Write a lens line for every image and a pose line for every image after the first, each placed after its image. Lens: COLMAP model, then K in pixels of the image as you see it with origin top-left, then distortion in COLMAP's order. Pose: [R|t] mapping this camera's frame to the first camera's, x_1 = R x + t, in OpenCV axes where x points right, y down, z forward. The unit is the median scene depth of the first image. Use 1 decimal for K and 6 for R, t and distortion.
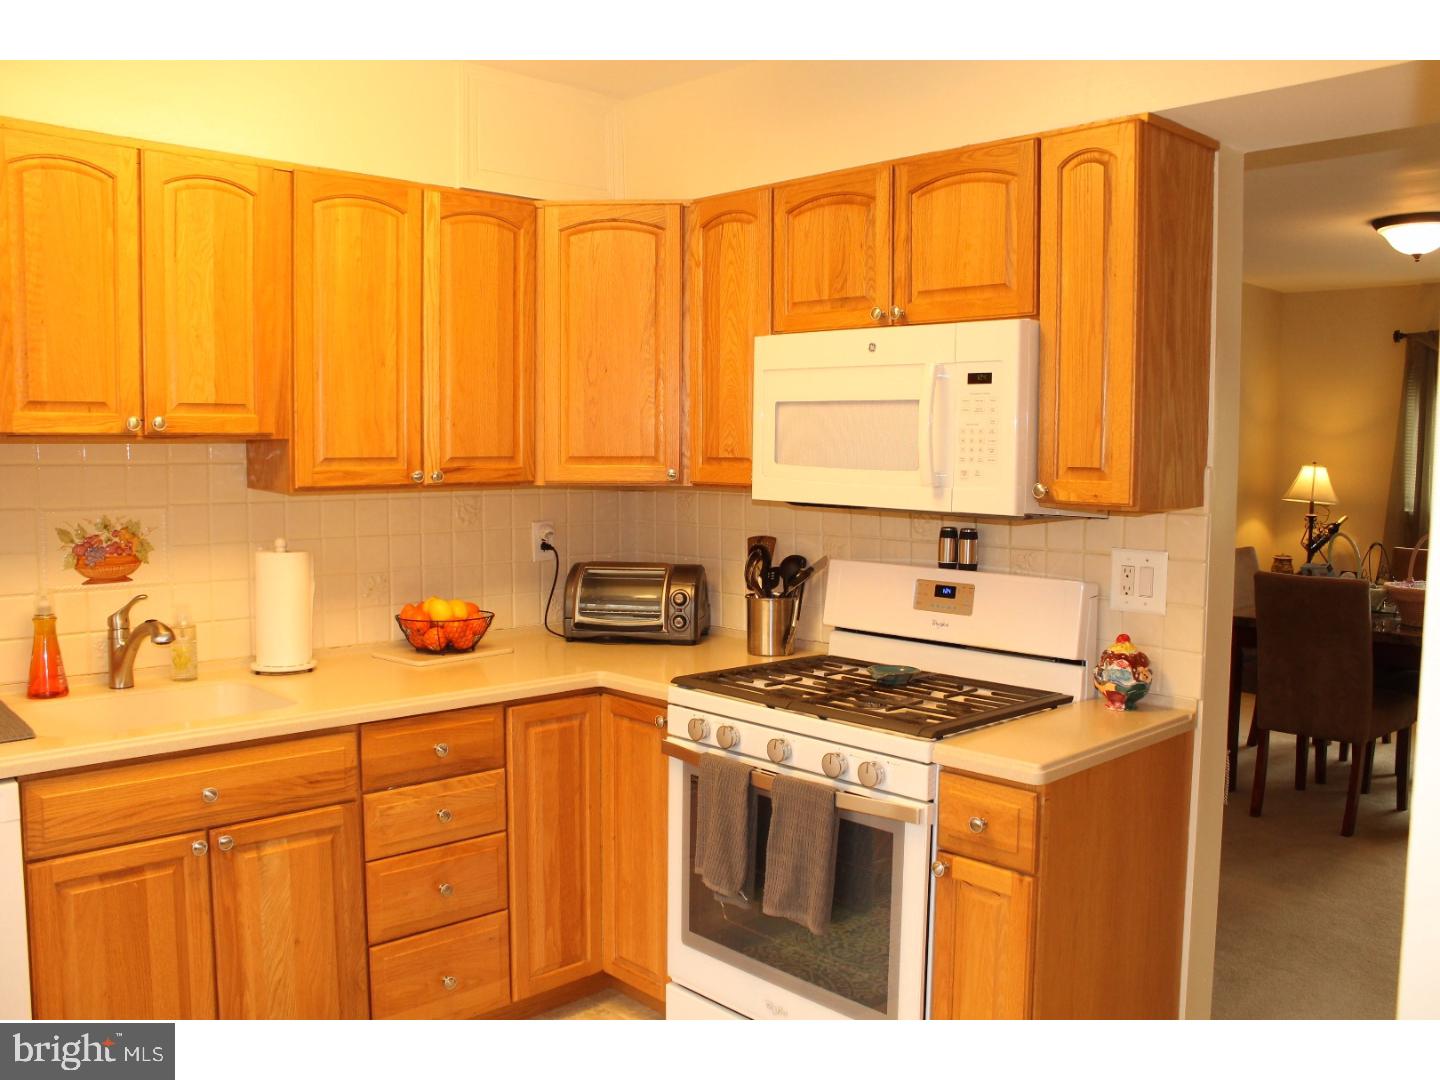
lens RADIAL K [[1225.3, 0, 736.8], [0, 1225.3, 540.1], [0, 0, 1]] dist [-0.164067, 0.136798]
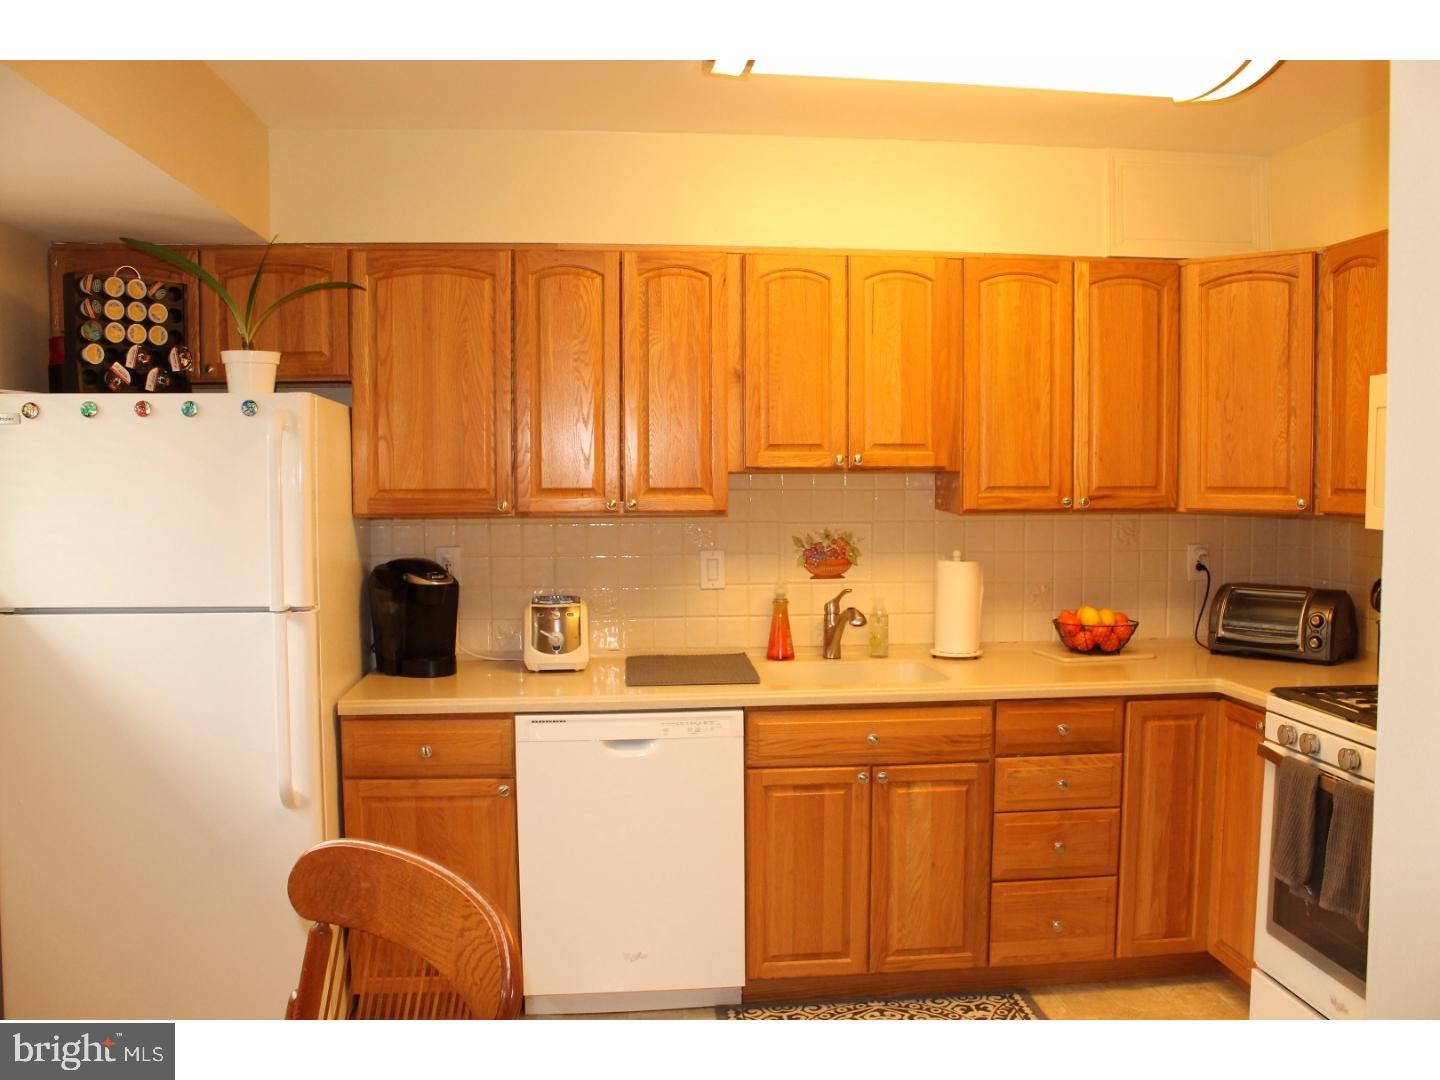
lens RADIAL K [[1225.3, 0, 718.0], [0, 1225.3, 538.7], [0, 0, 1]] dist [-0.164067, 0.136798]
pose [[0.793234, 0.028102, -0.608267, 0.203899], [-0.040169, 0.999174, -0.006223, 0.004835], [0.607590, 0.029370, 0.793708, -0.164668]]
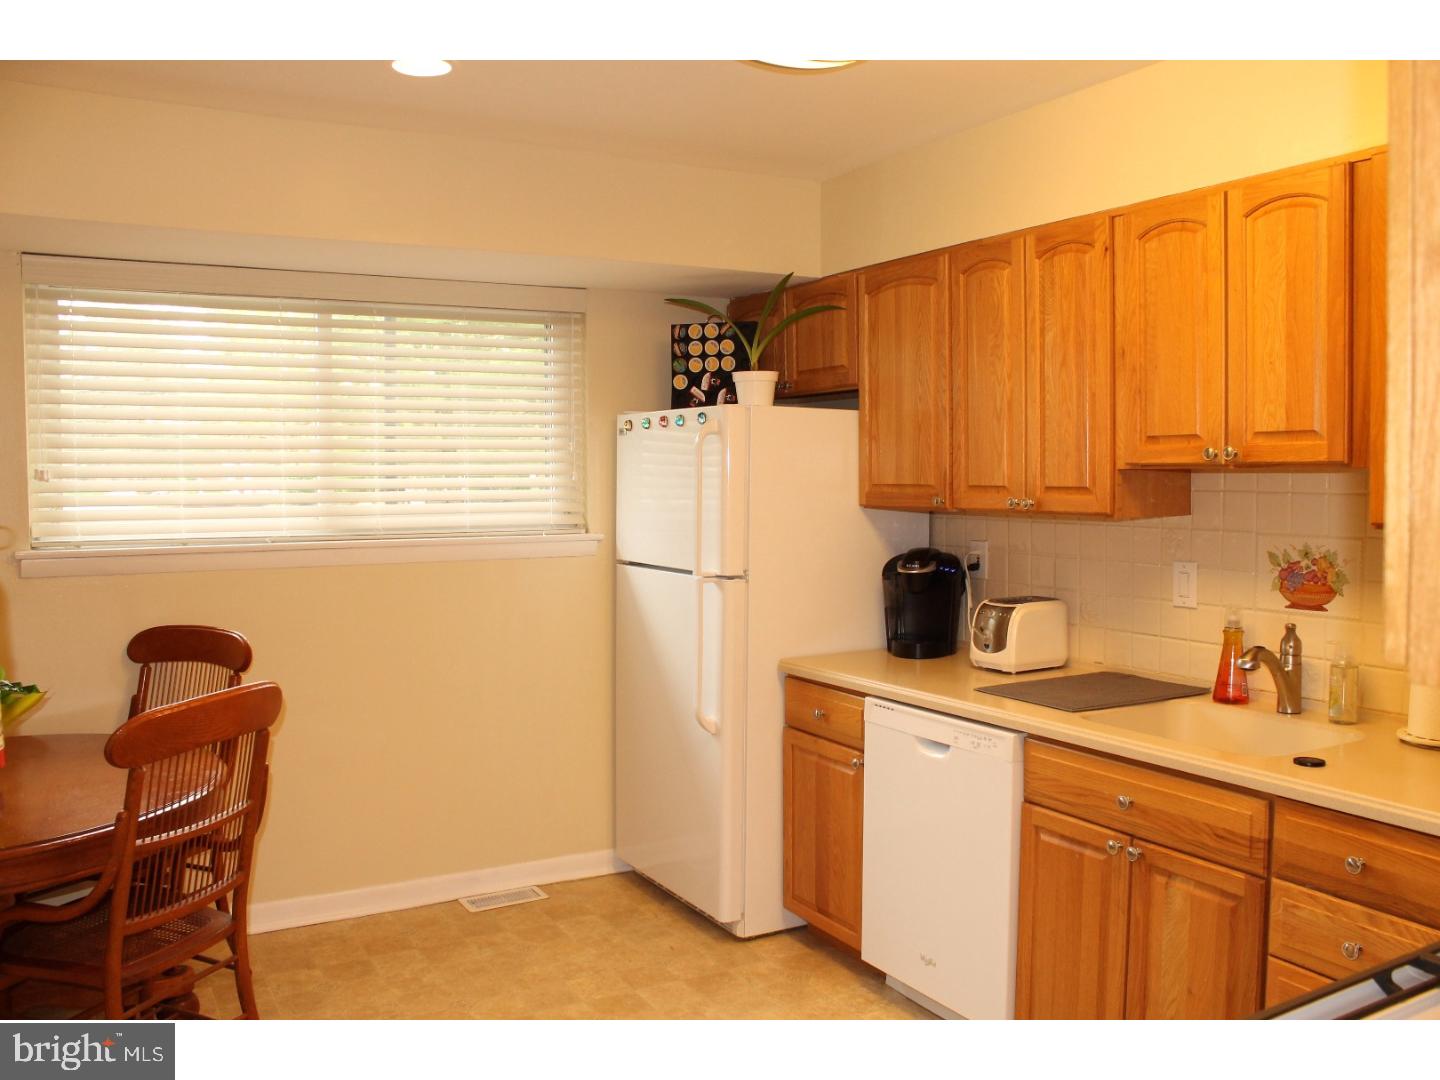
lens RADIAL K [[1225.3, 0, 717.7], [0, 1225.3, 542.6], [0, 0, 1]] dist [-0.164067, 0.136798]
pose [[-0.249266, 0.052469, -0.967013, 0.569572], [-0.069604, 0.994978, 0.071928, -0.058643], [0.965930, 0.085237, -0.244363, 0.755448]]
